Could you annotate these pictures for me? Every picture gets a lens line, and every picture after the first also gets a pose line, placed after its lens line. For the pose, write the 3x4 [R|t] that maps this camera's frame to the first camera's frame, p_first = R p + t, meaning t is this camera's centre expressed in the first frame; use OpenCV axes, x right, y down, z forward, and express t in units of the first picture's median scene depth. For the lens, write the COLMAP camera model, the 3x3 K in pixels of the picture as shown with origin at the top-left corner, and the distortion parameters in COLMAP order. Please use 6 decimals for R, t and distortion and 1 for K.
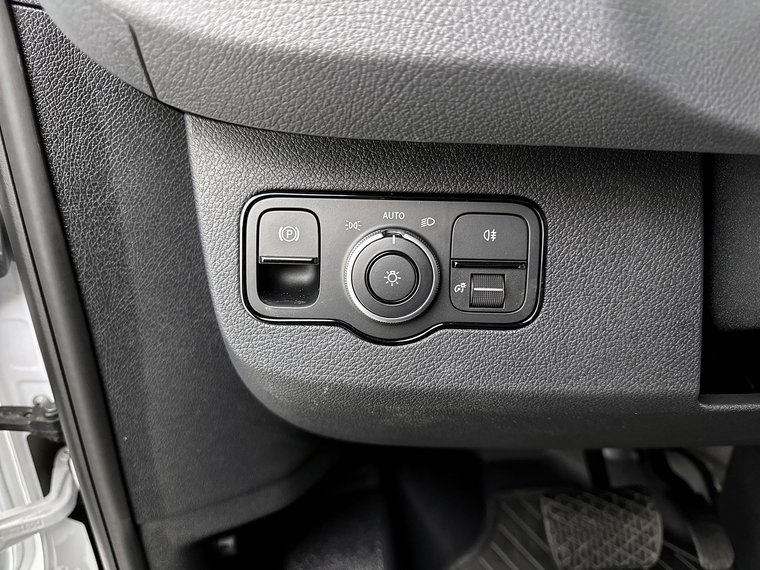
lens RADIAL K [[557.4, 0, 380.0], [0, 557.4, 285.0], [0, 0, 1]] dist [0.048988, -0.177281]
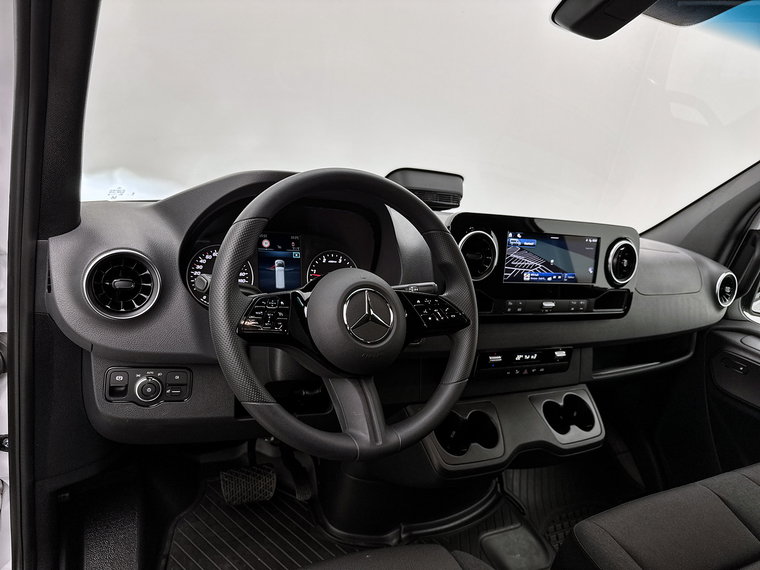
lens RADIAL K [[528.6, 0, 380.0], [0, 528.6, 285.0], [0, 0, 1]] dist [-0.000429, -0.000878]
pose [[0.910307, 0.048760, 0.411052, -0.038795], [-0.014833, 0.996242, -0.085328, -0.273751], [-0.413668, 0.071578, 0.907610, -1.860470]]
